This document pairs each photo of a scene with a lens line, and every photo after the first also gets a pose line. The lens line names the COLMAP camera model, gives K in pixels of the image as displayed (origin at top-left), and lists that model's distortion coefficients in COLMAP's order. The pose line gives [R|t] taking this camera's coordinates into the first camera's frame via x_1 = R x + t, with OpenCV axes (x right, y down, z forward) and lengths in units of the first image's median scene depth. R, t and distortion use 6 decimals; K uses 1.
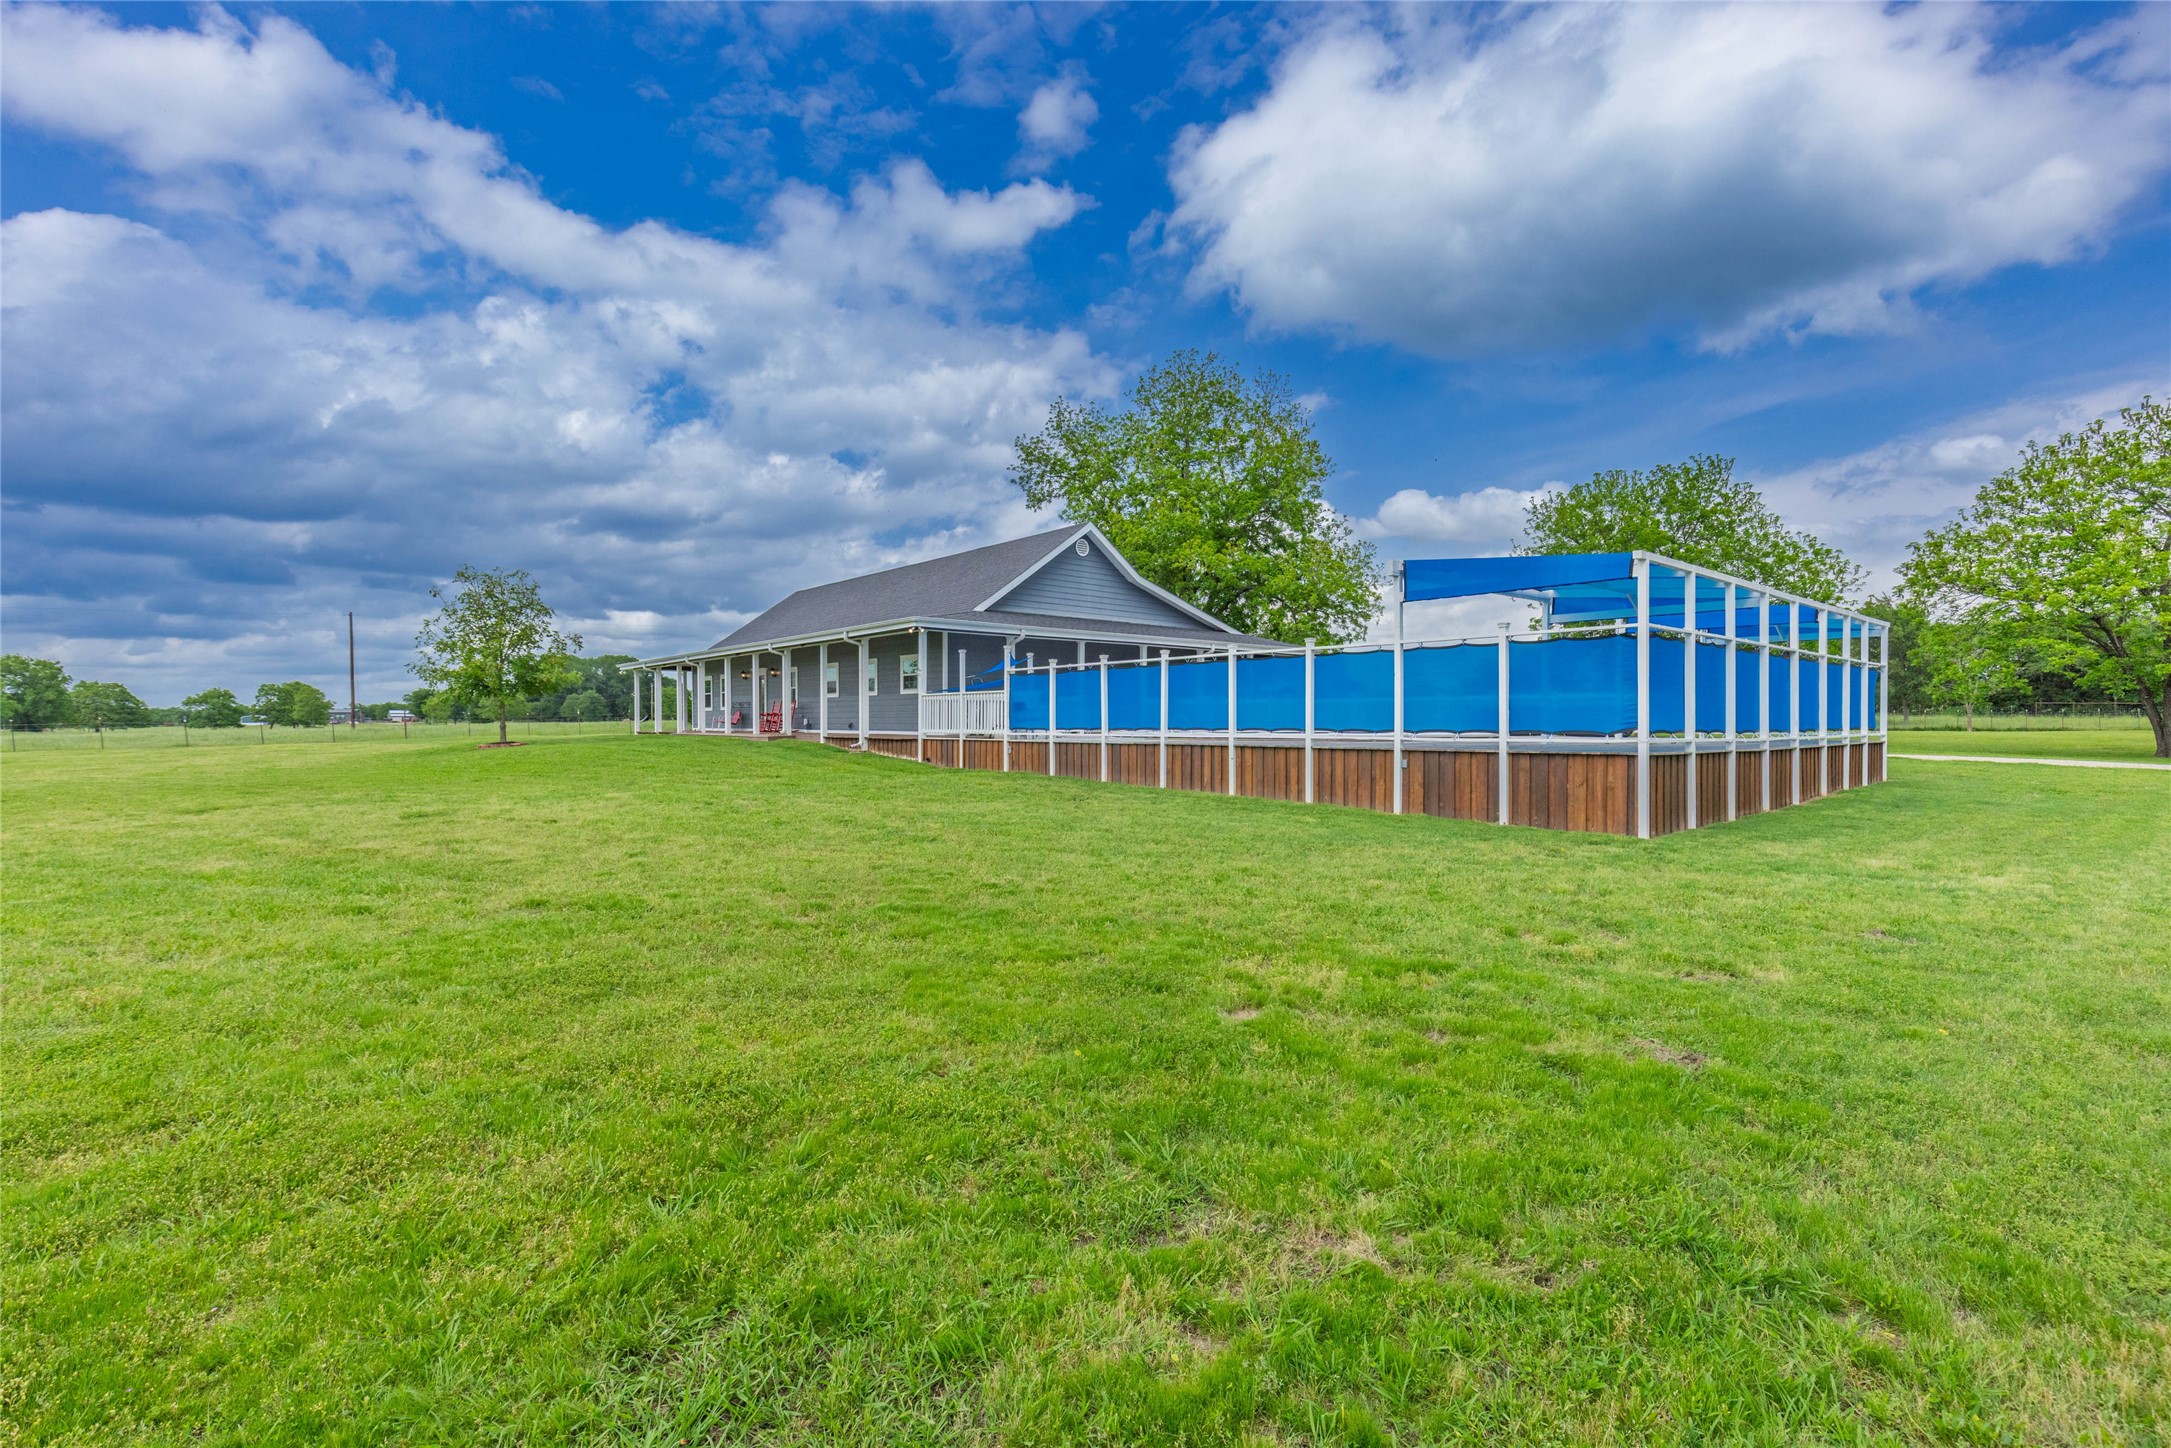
lens RADIAL K [[1004.6, 0, 1085.5], [0, 1004.6, 724.0], [0, 0, 1]] dist [-0.001315, -0.000453]
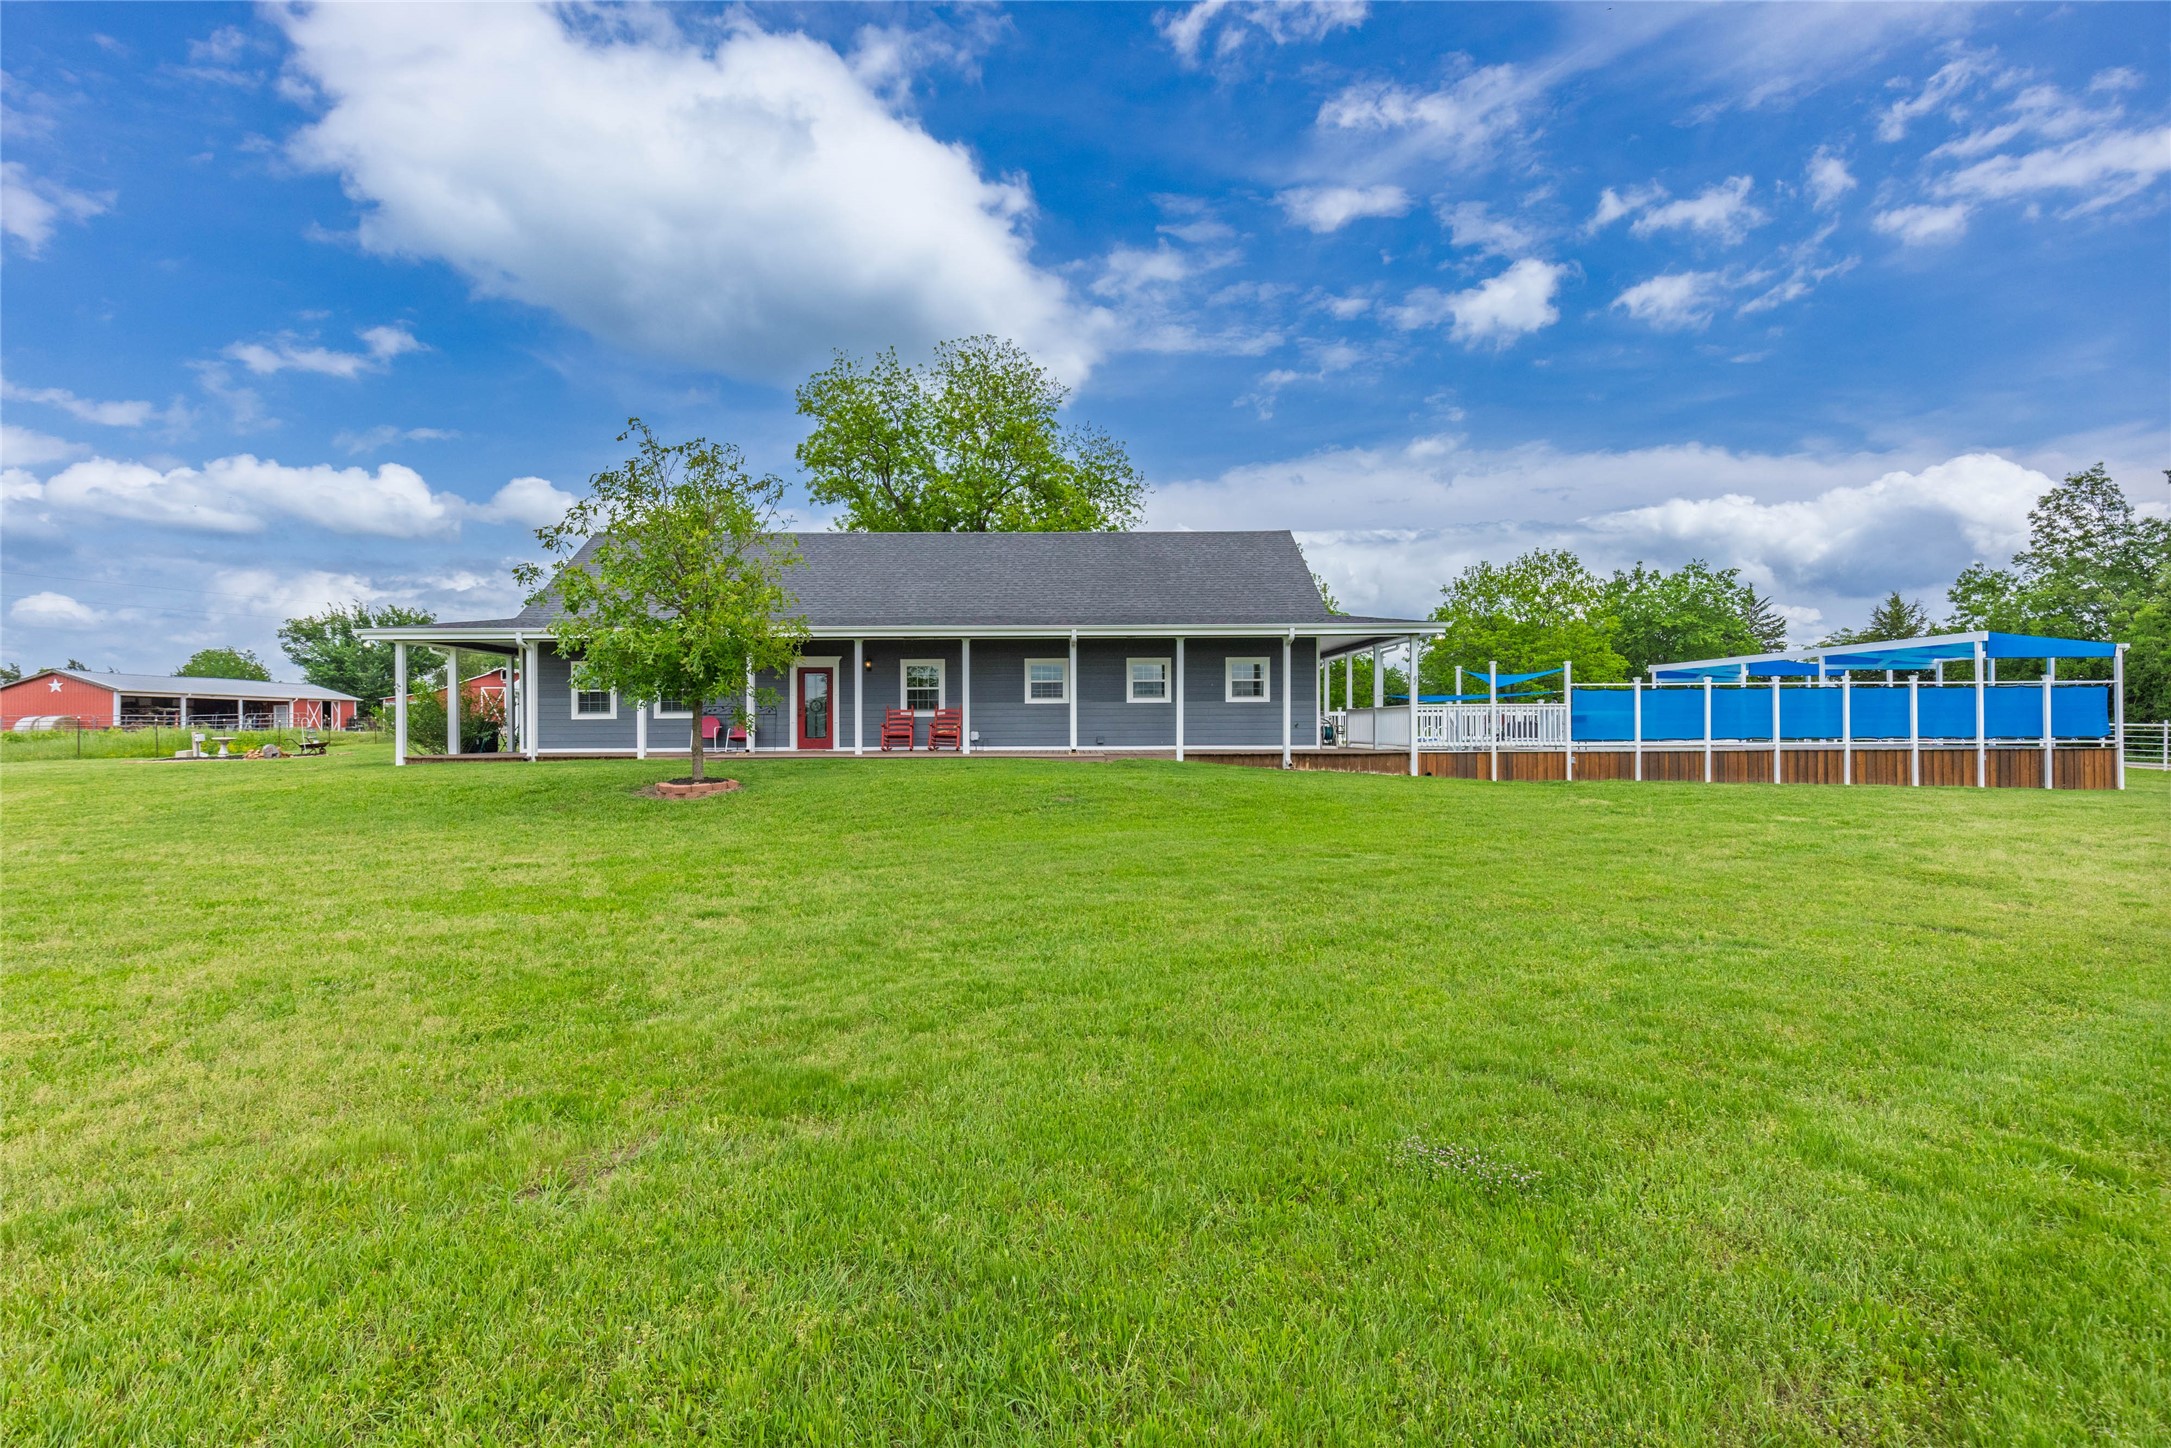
lens RADIAL K [[1004.6, 0, 1085.5], [0, 1004.6, 724.0], [0, 0, 1]] dist [-0.001315, -0.000453]
pose [[0.634450, 0.001256, 0.772963, -1.377868], [0.006413, 0.999956, -0.006888, -0.009724], [-0.772937, 0.009327, 0.634414, 0.821148]]
